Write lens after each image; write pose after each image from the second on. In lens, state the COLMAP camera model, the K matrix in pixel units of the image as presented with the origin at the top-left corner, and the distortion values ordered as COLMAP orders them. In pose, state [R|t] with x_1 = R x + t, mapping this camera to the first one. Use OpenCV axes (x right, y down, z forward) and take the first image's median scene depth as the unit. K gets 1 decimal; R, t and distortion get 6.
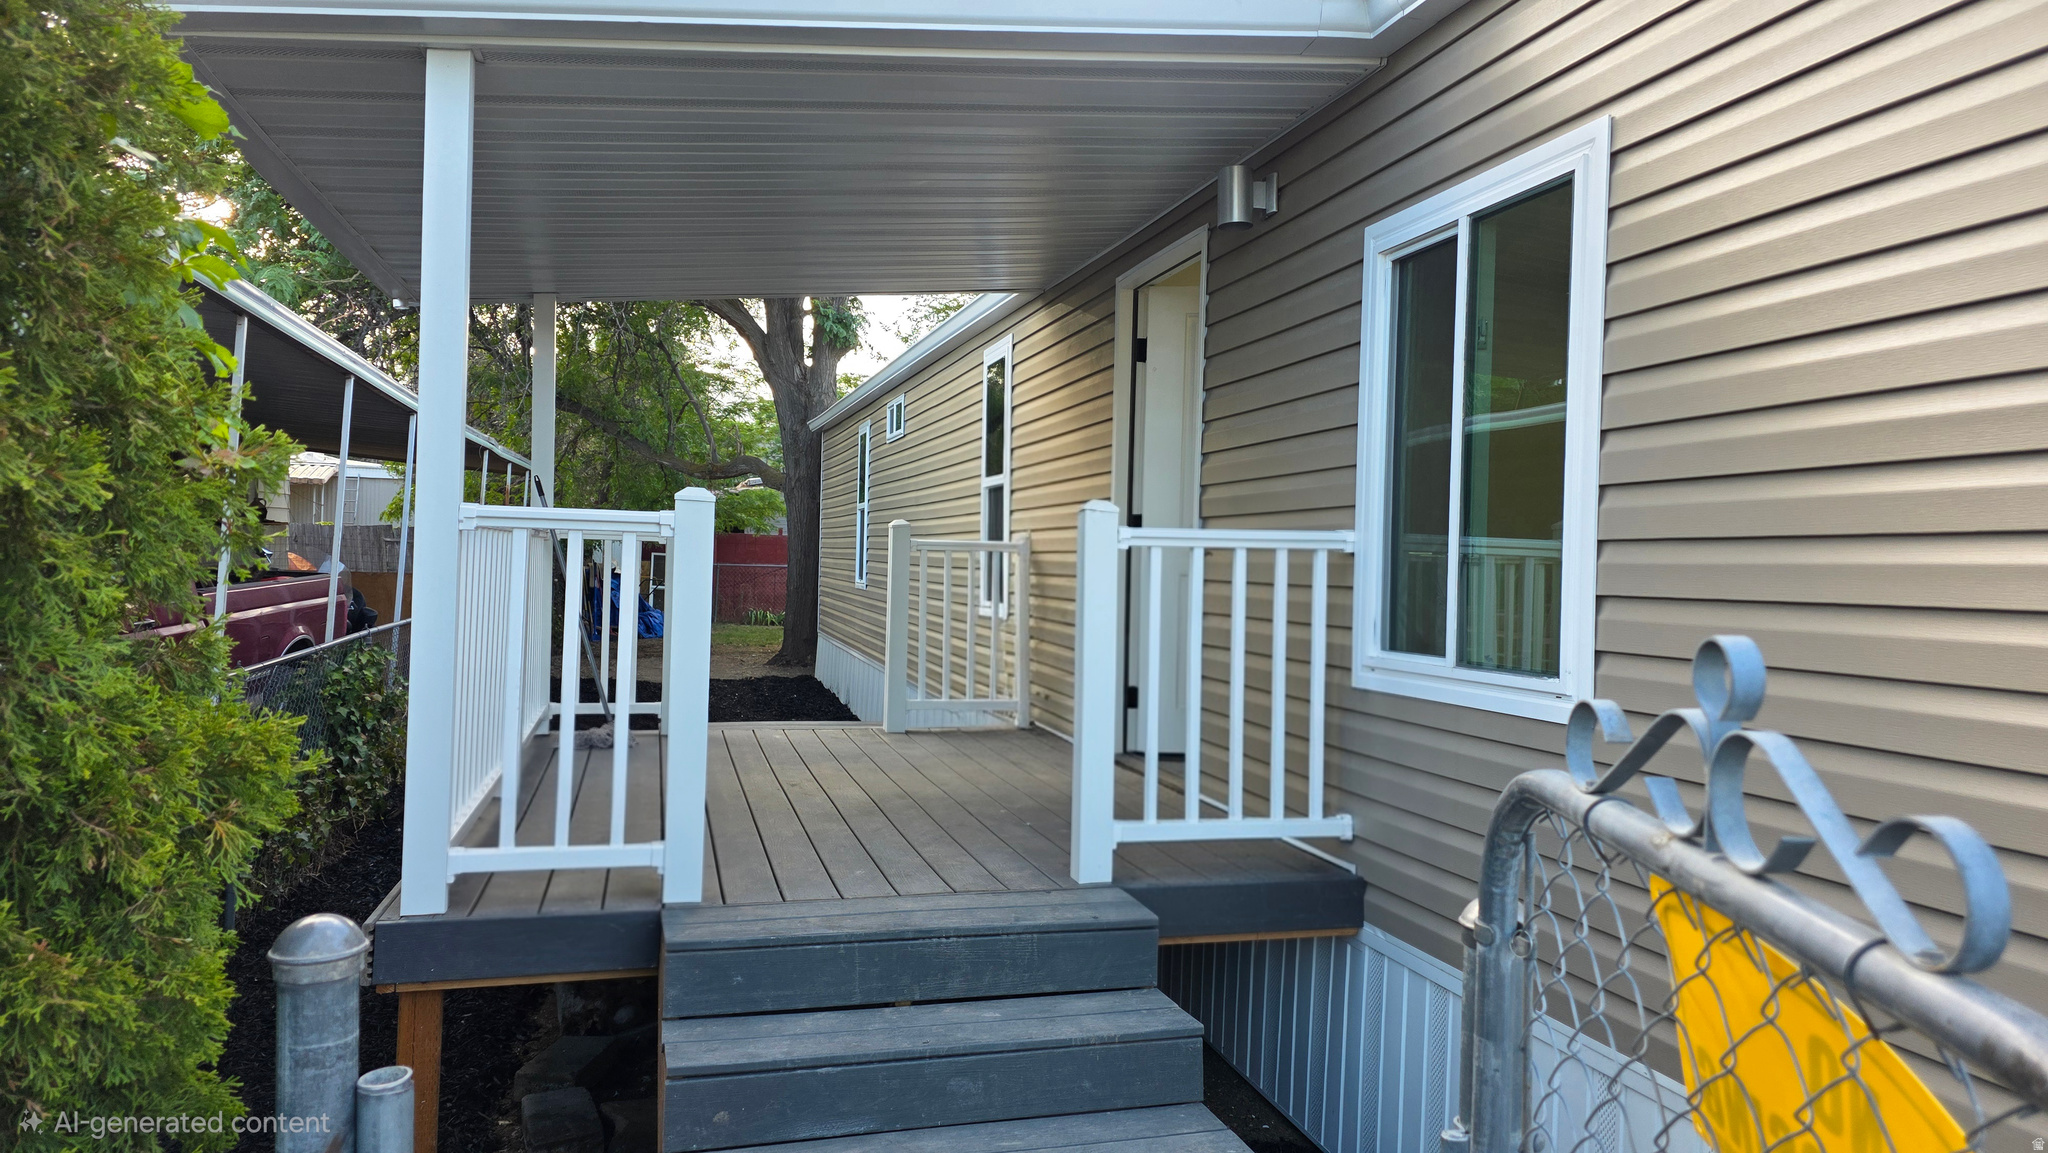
lens RADIAL K [[1375.8, 0, 1024.0], [0, 1375.8, 576.5], [0, 0, 1]] dist [0.078743, -0.087909]
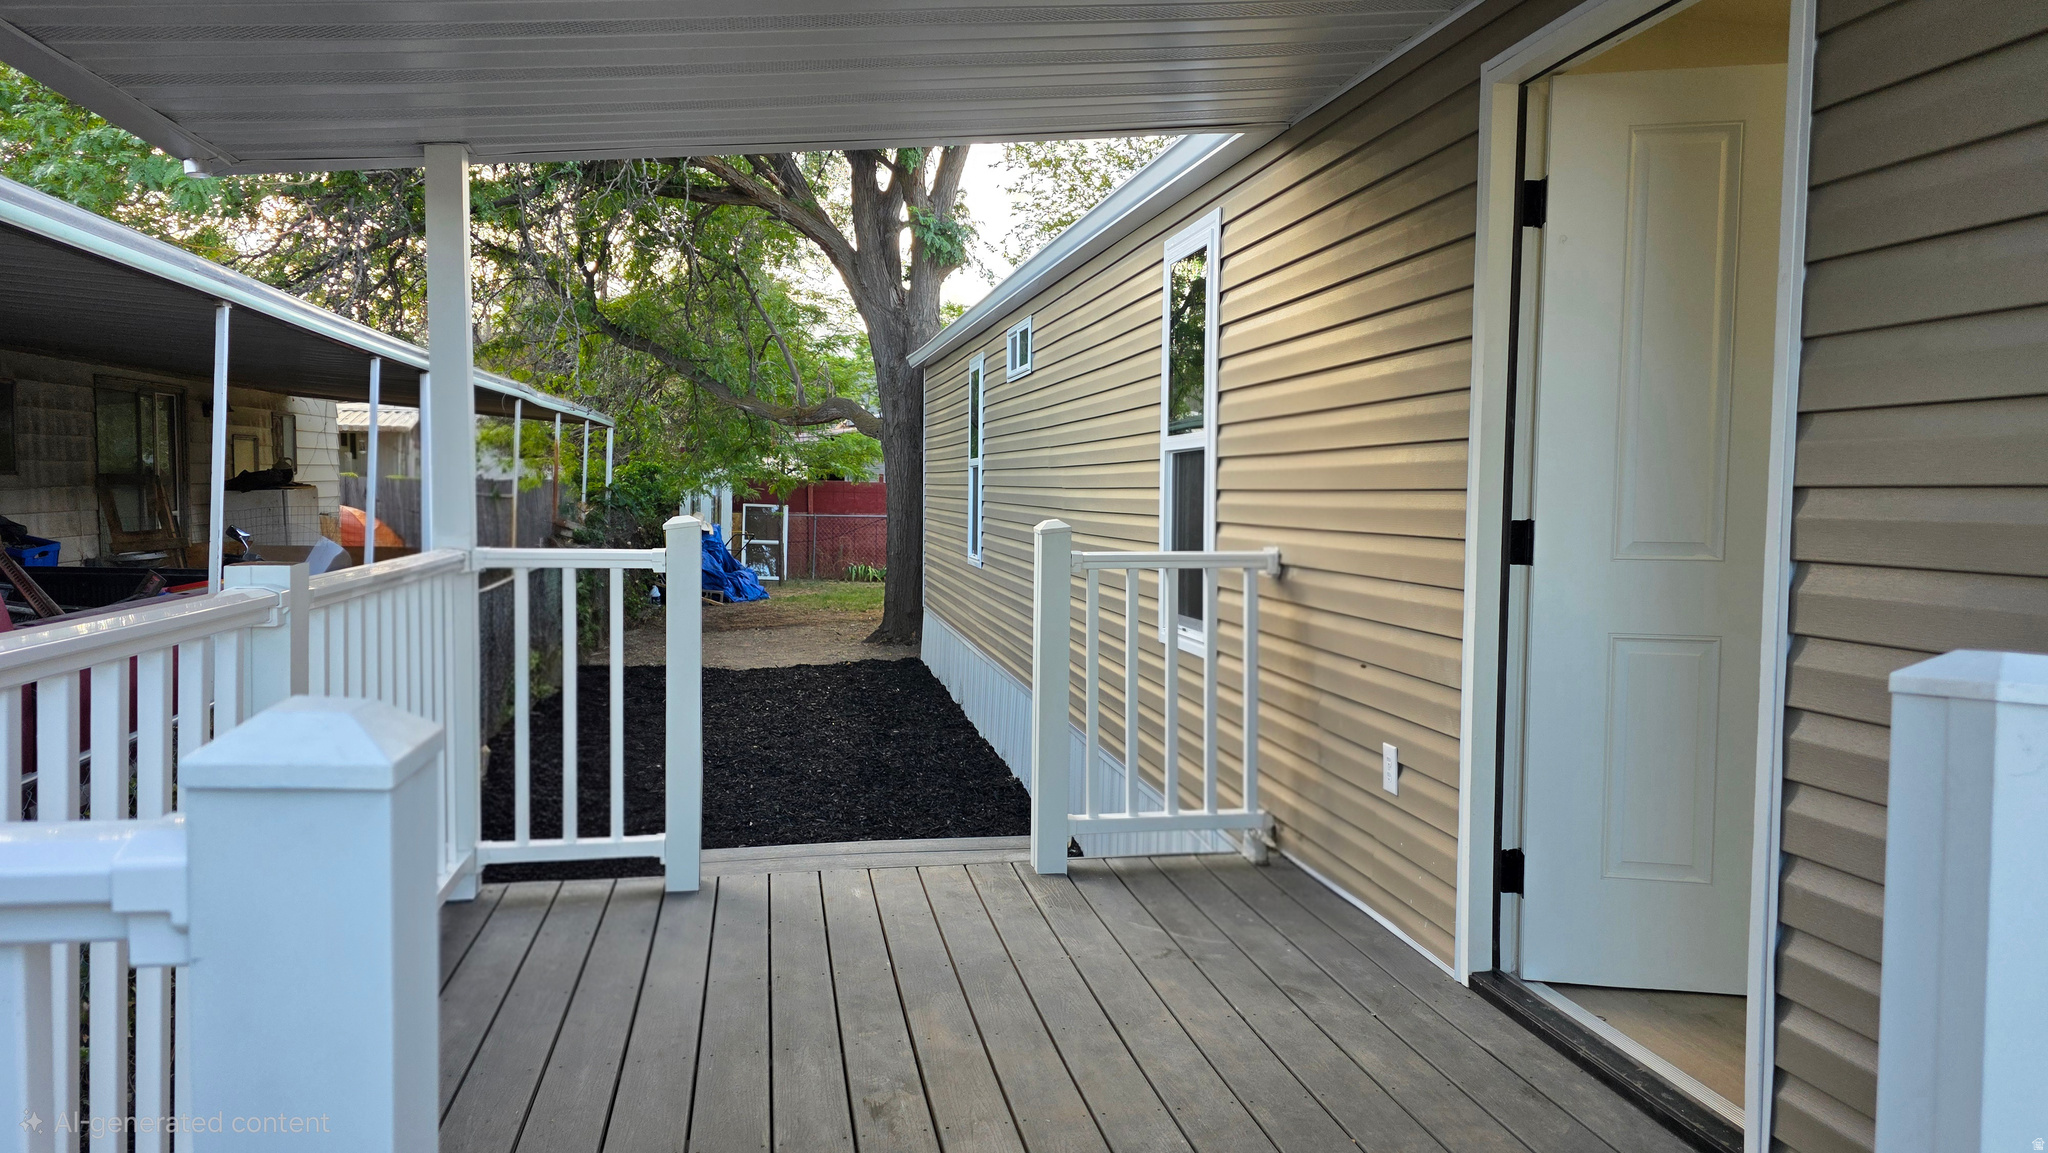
lens RADIAL K [[1375.8, 0, 1024.0], [0, 1375.8, 576.5], [0, 0, 1]] dist [0.078743, -0.087909]
pose [[0.997024, -0.010712, -0.076343, -0.028776], [0.014538, 0.998656, 0.049742, -0.023641], [0.075708, -0.050704, 0.995840, 0.202825]]
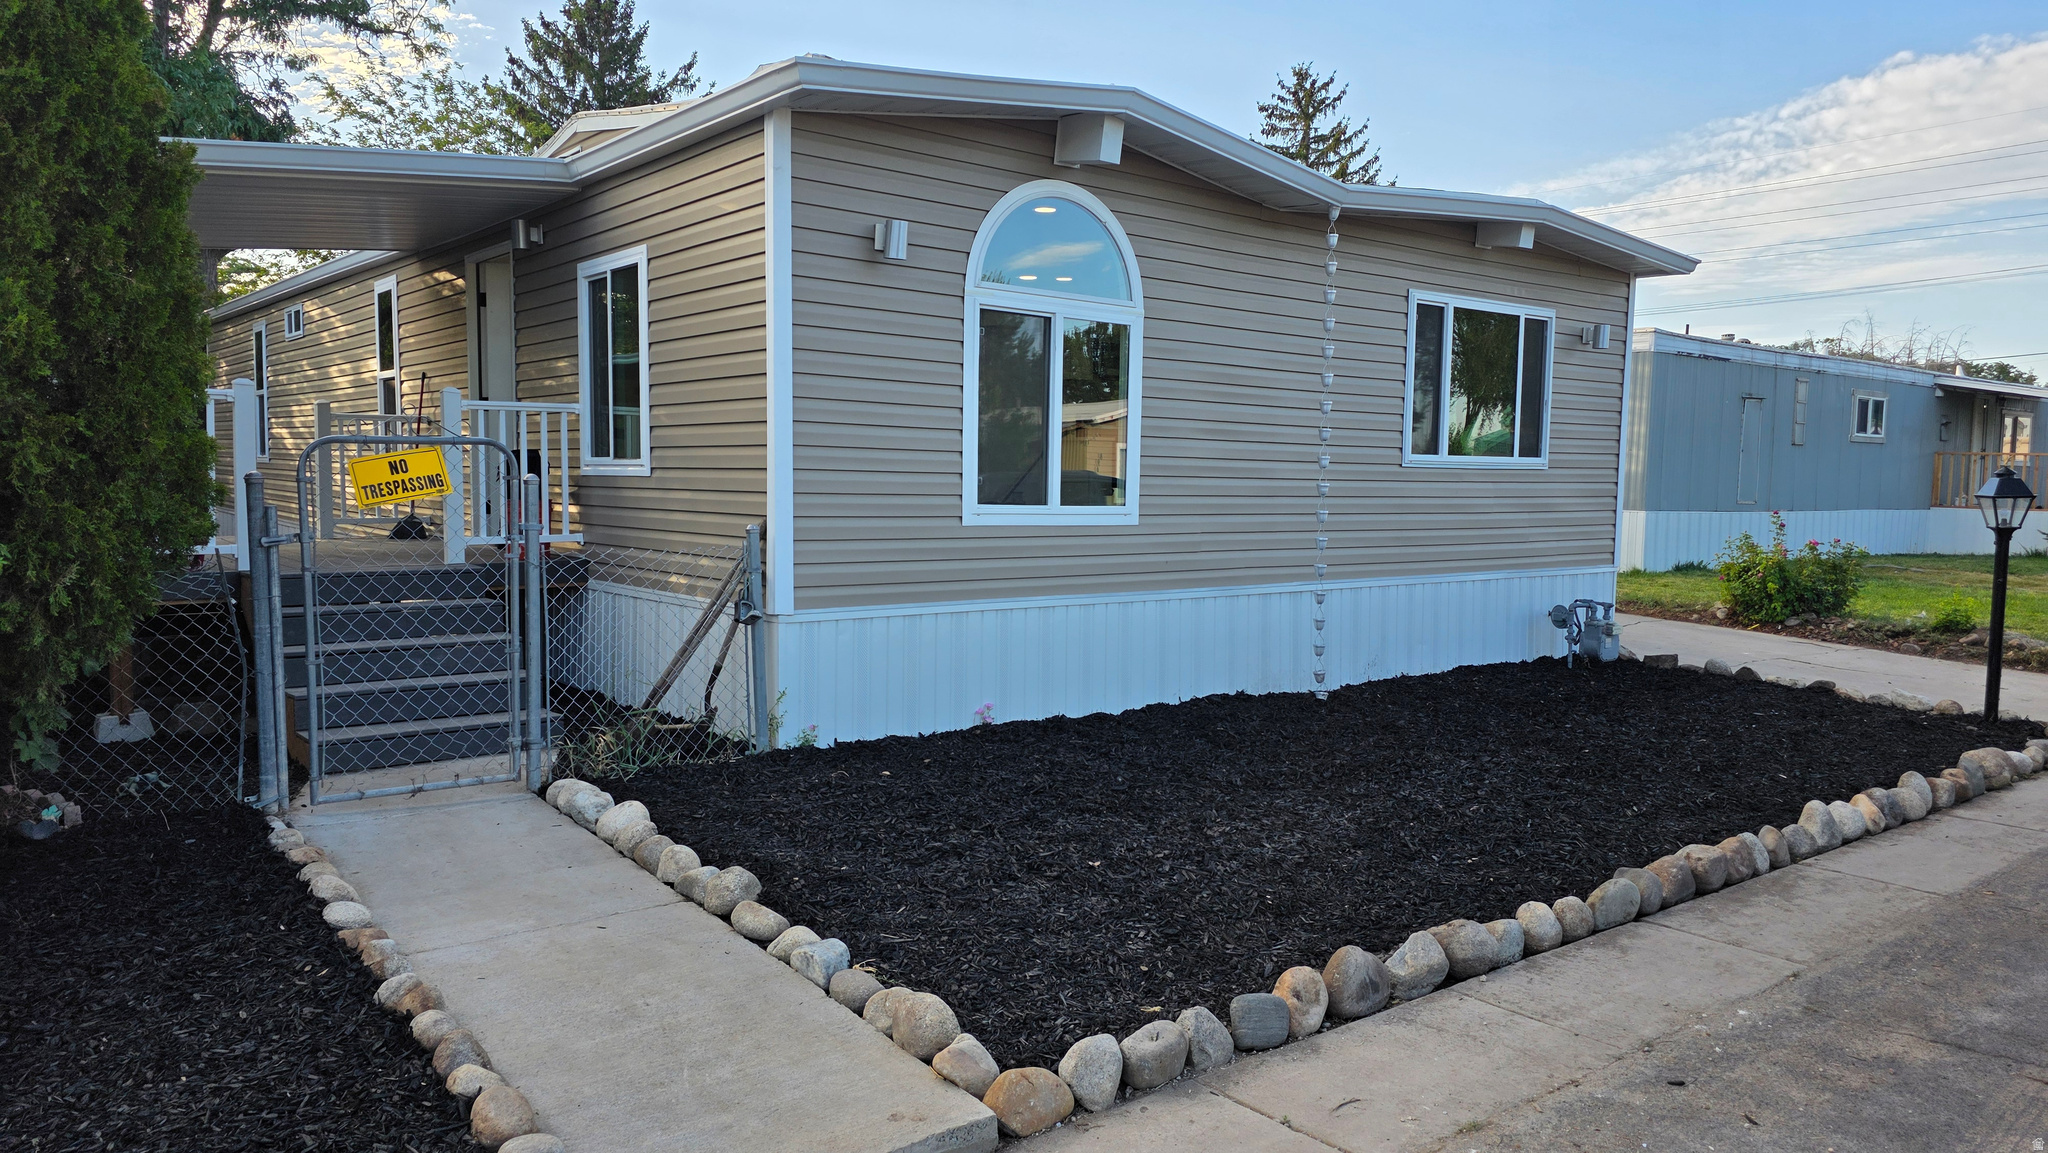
lens RADIAL K [[1375.8, 0, 1024.0], [0, 1375.8, 576.5], [0, 0, 1]] dist [0.078743, -0.087909]
pose [[0.916687, -0.045404, 0.397017, 0.000171], [0.015036, 0.996740, 0.079273, 0.021371], [-0.399322, -0.066699, 0.914381, -0.370126]]
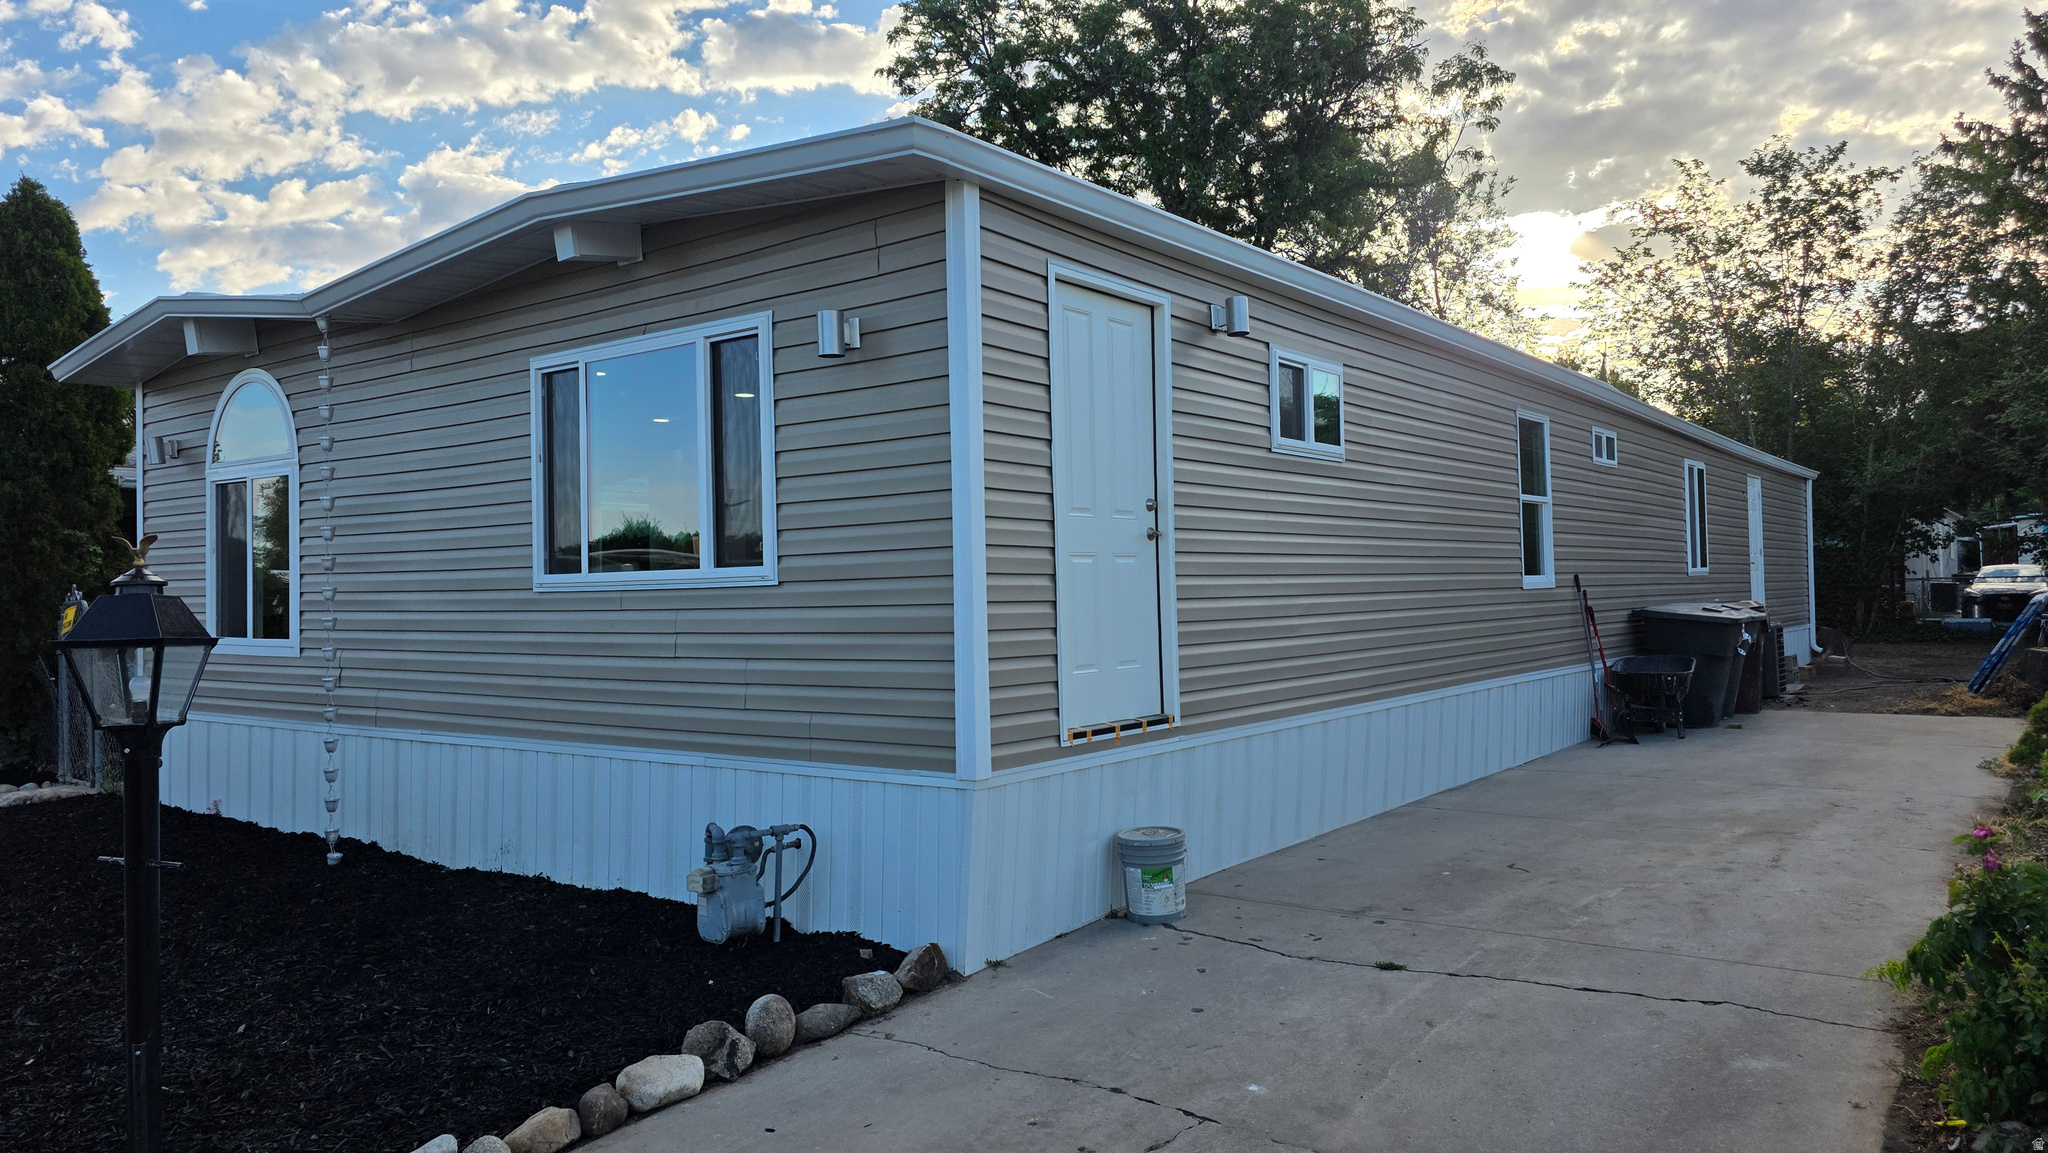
lens RADIAL K [[1375.8, 0, 1024.0], [0, 1375.8, 576.5], [0, 0, 1]] dist [0.078743, -0.087909]
pose [[0.608644, -0.052482, -0.791706, 1.308196], [0.030132, 0.998619, -0.043034, 0.055207], [0.792871, 0.002337, 0.609385, 0.152474]]
